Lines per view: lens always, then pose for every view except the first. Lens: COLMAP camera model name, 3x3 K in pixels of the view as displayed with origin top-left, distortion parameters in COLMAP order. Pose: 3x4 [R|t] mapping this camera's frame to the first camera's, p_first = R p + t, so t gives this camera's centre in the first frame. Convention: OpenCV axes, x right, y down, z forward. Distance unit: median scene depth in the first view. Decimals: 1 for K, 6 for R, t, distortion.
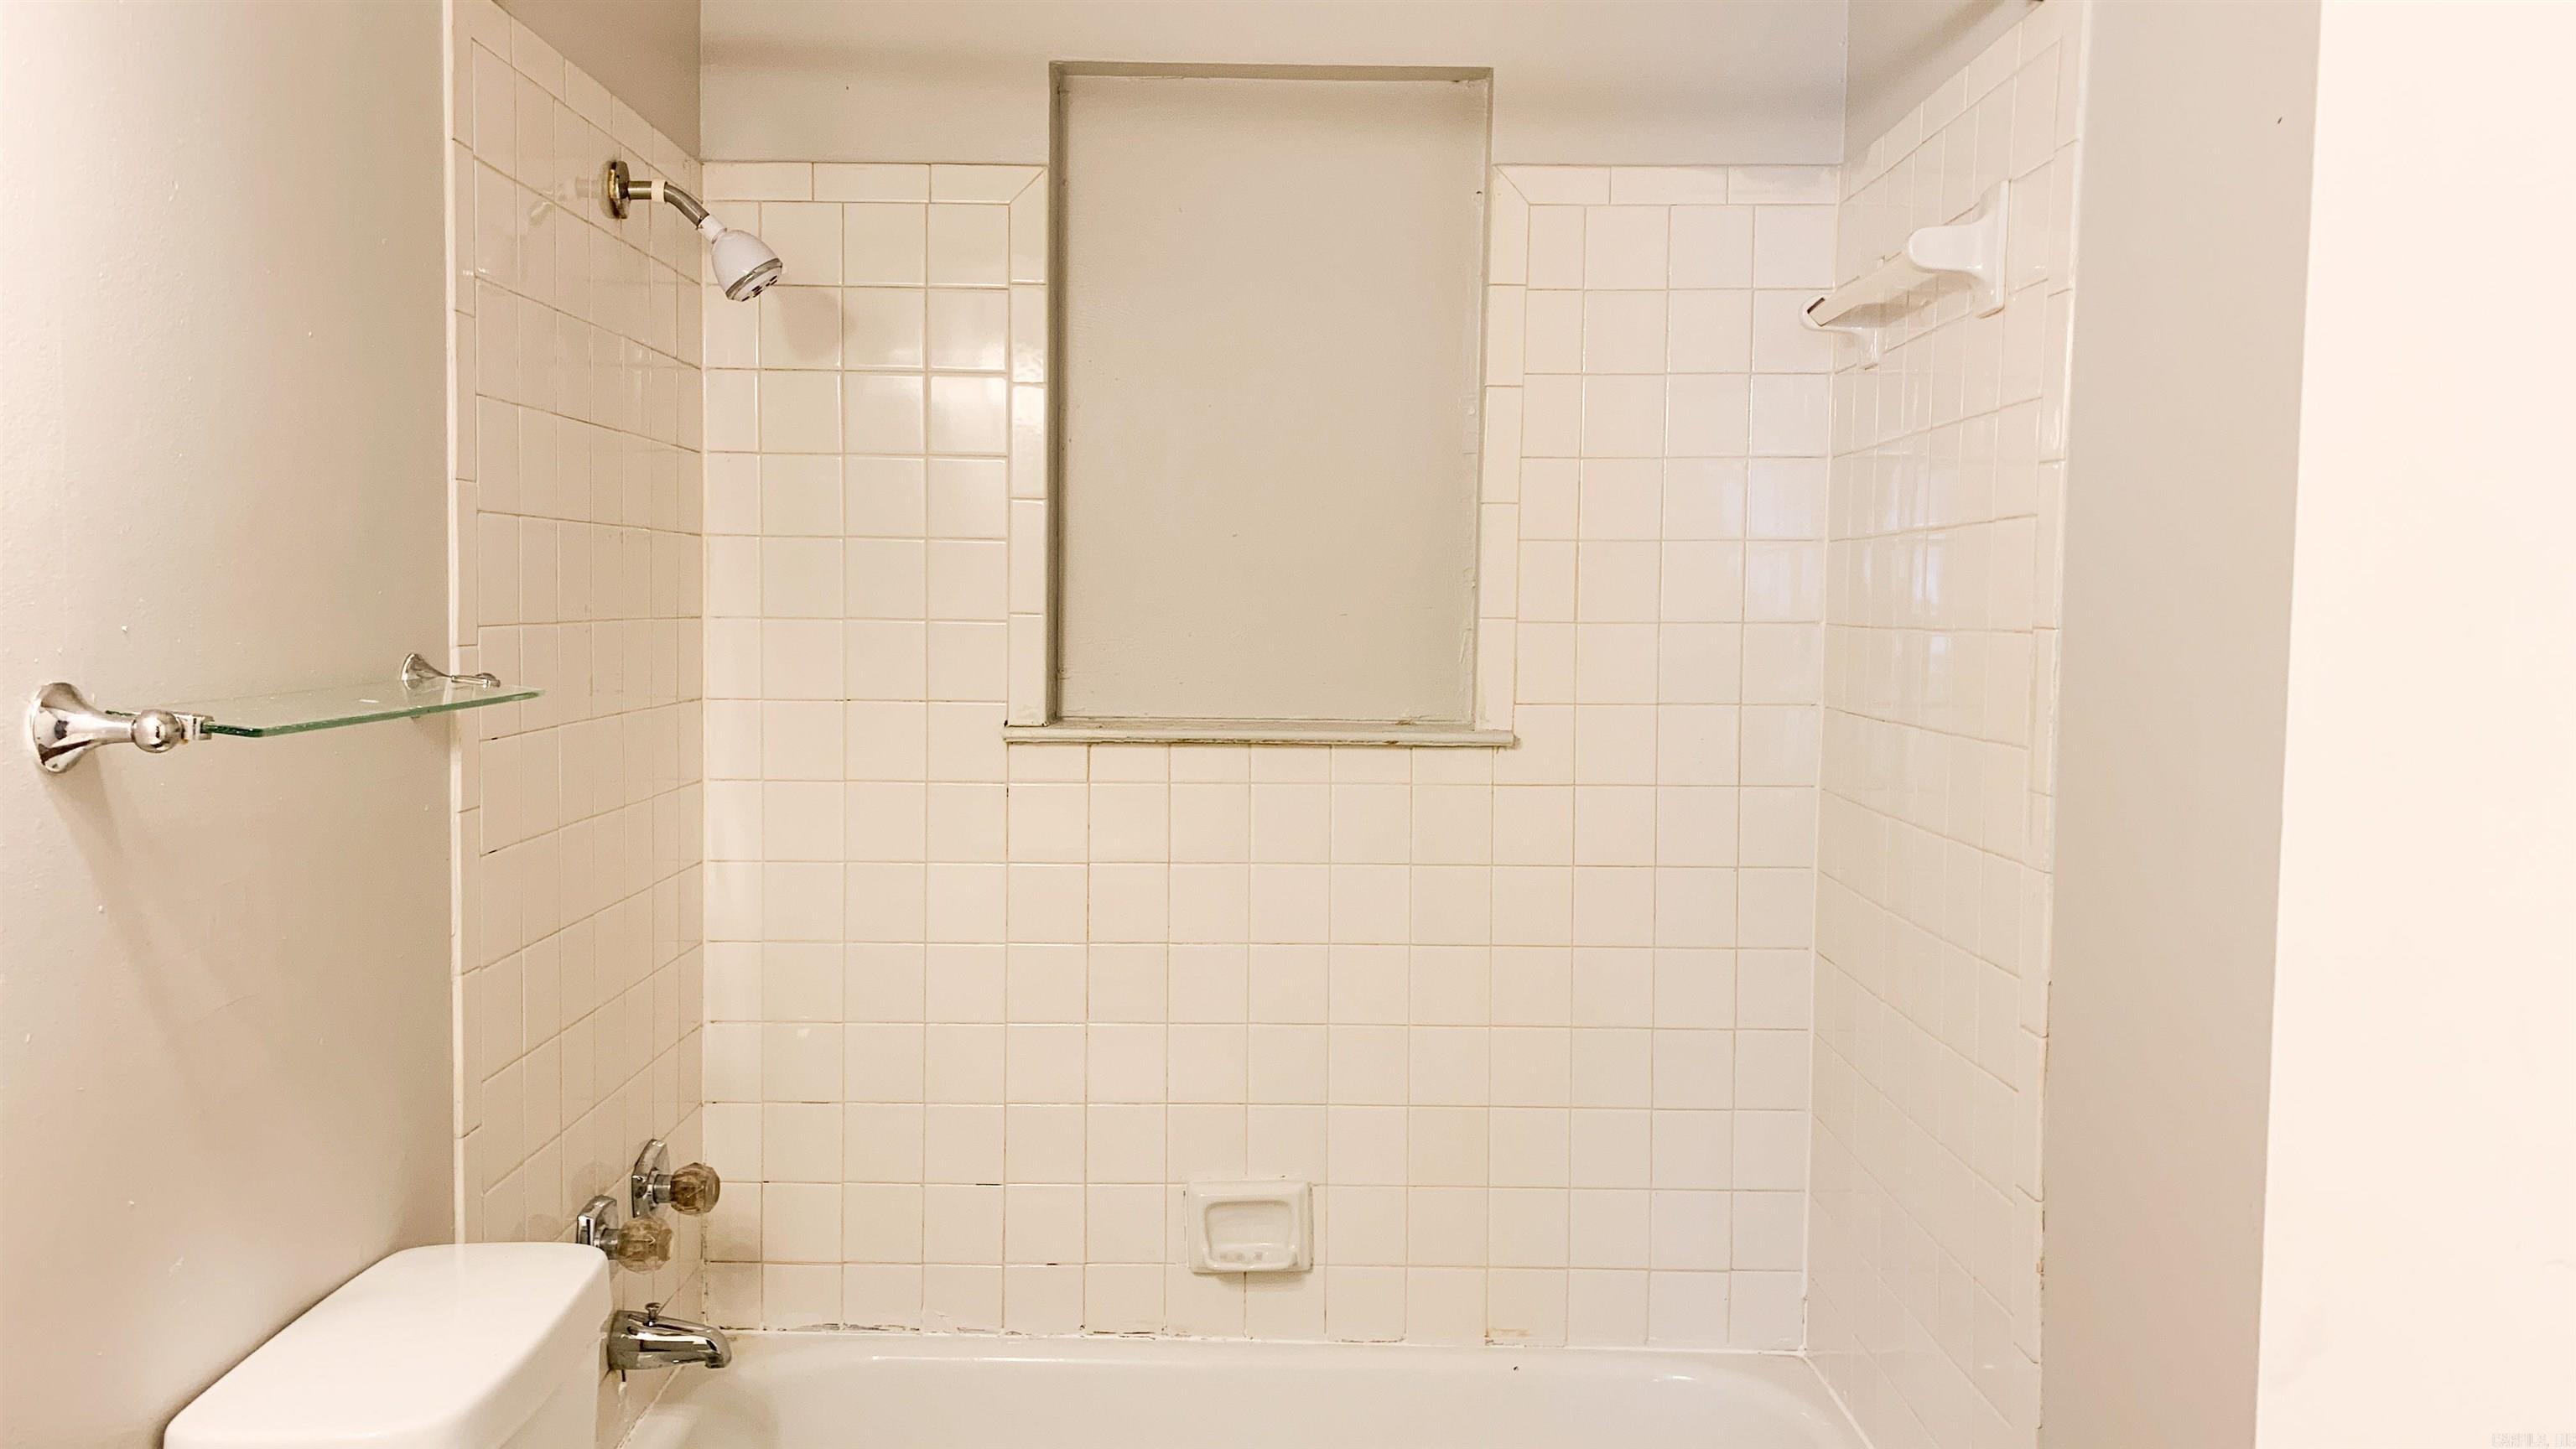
lens RADIAL K [[1971.3, 0, 1277.5], [0, 1971.3, 728.3], [0, 0, 1]] dist [0.043719, -0.050097]
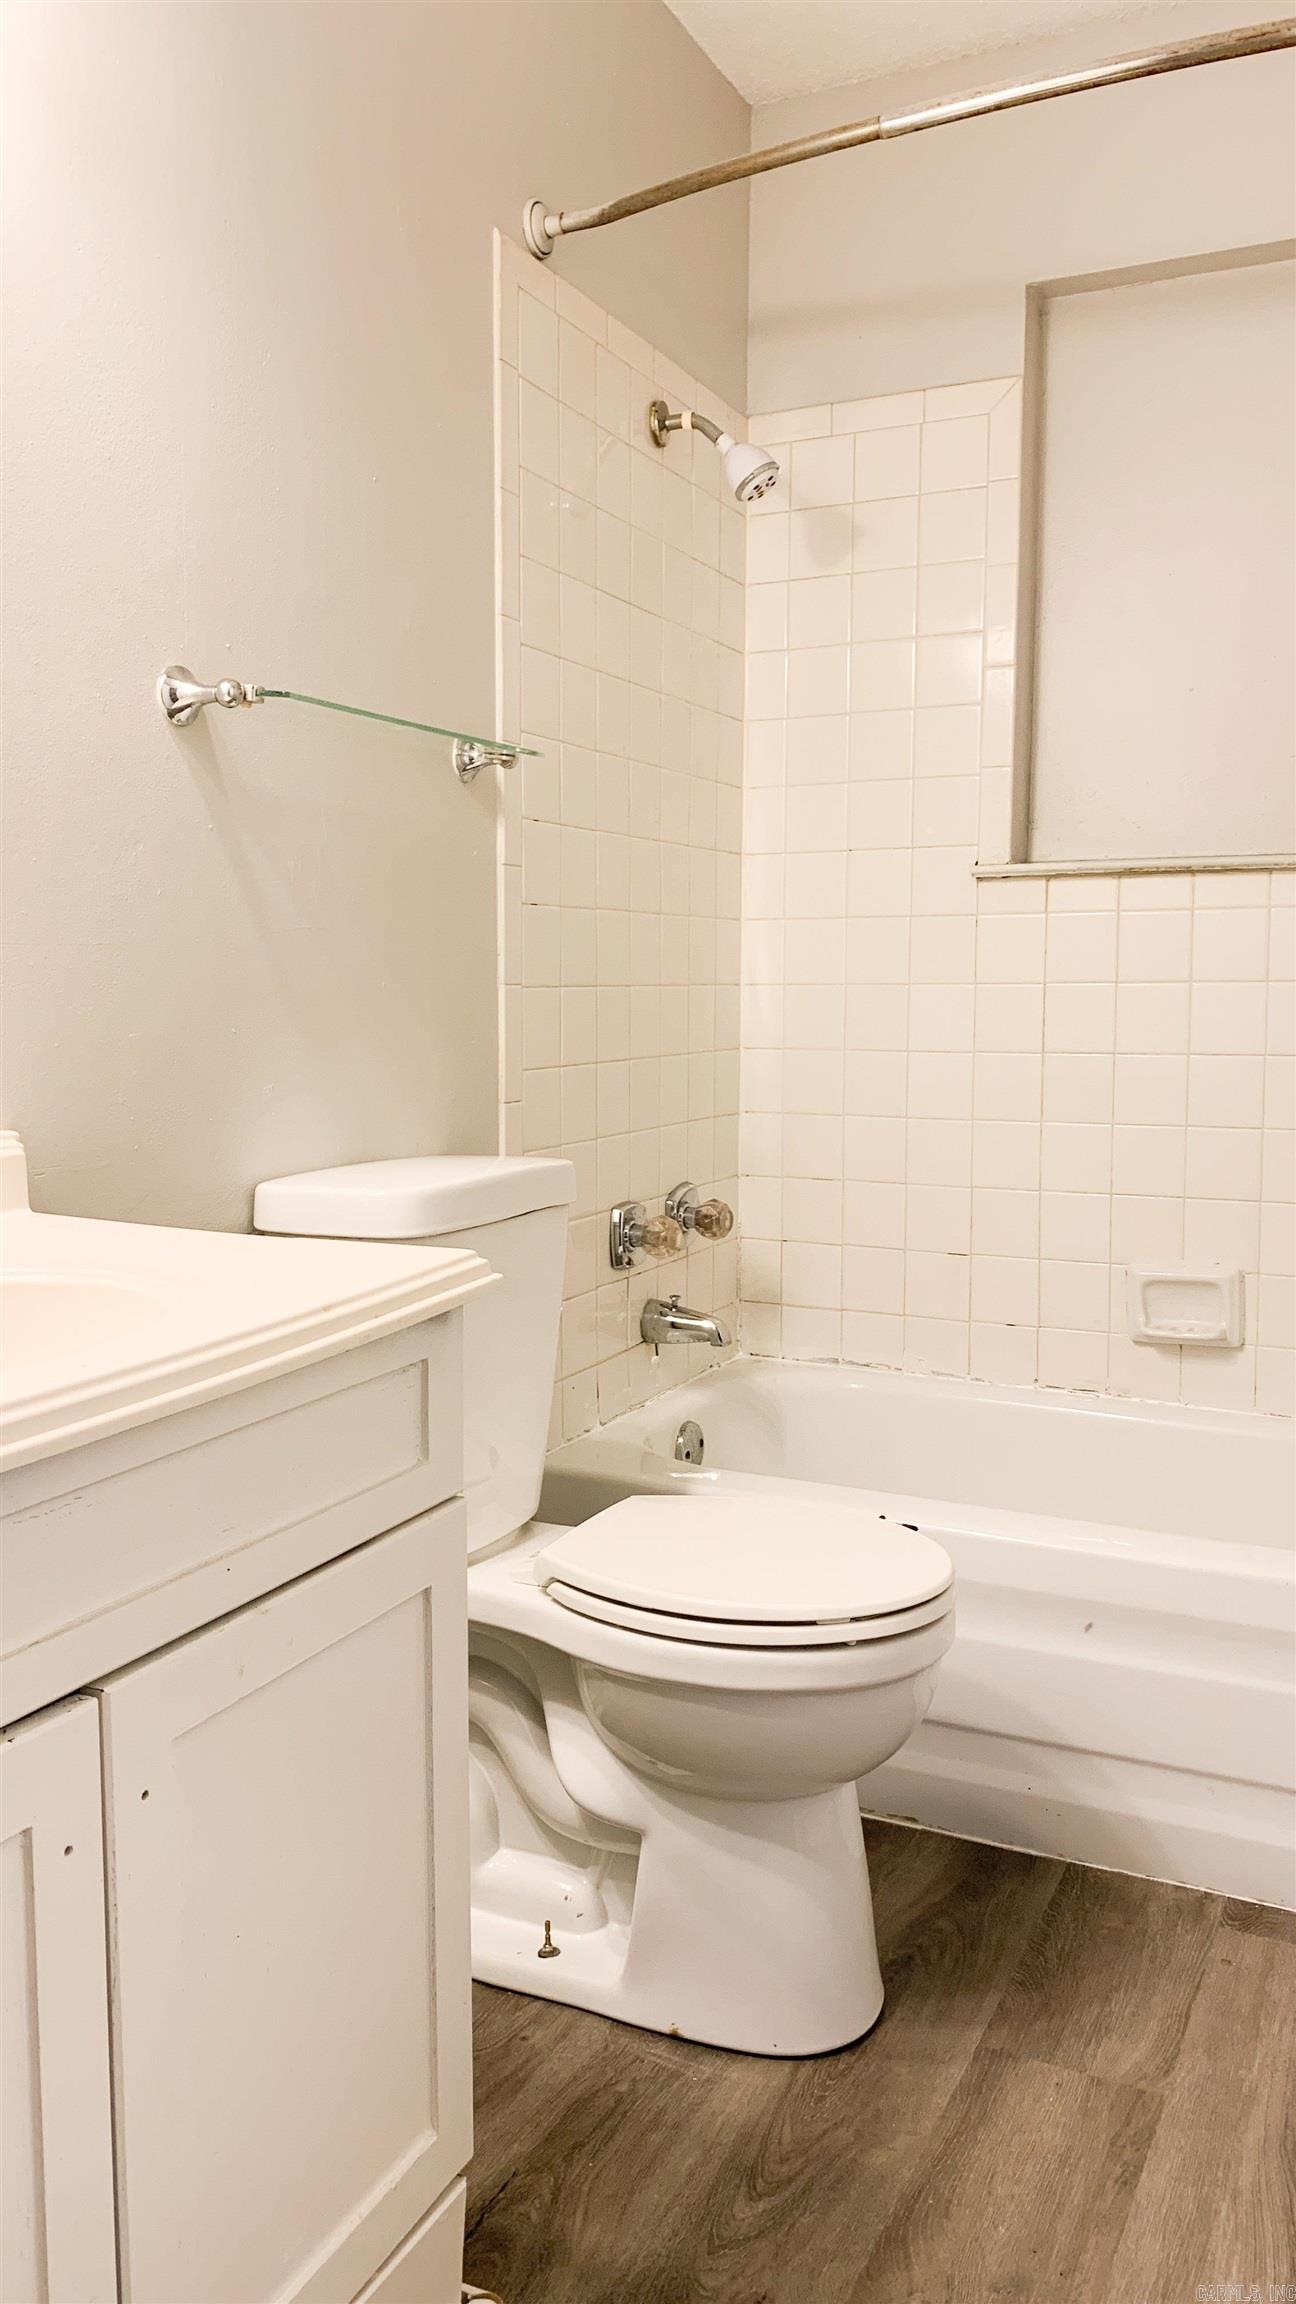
lens RADIAL K [[1763.2, 0, 659.5], [0, 1763.2, 1152.4], [0, 0, 1]] dist [0.043719, -0.050097]
pose [[0.904451, 0.029201, -0.425576, 0.146586], [-0.014965, 0.999212, 0.036759, 0.135463], [0.426314, -0.026878, 0.904176, -0.044057]]
